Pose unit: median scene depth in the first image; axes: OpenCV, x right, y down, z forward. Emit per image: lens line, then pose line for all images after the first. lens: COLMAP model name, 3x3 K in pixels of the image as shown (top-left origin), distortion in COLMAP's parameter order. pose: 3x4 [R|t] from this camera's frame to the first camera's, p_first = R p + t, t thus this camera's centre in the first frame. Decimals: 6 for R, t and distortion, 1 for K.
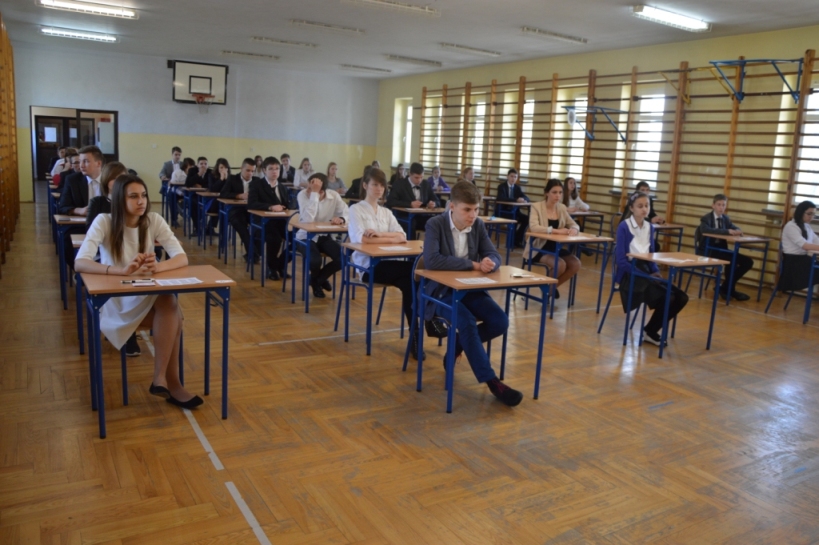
lens RADIAL K [[643.9, 0, 409.5], [0, 643.9, 272.5], [0, 0, 1]] dist [-0.096769, 0.005117]
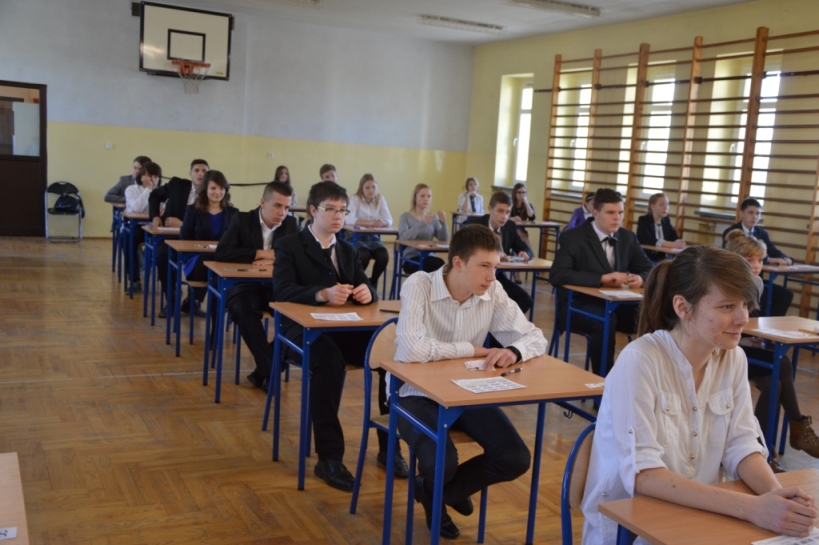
lens RADIAL K [[855.0, 0, 409.5], [0, 855.0, 272.5], [0, 0, 1]] dist [0.056709, 0.020535]
pose [[0.997426, 0.020169, -0.068813, -0.061620], [-0.023681, 0.998438, -0.050603, -0.047455], [0.067685, 0.052102, 0.996345, 0.219951]]
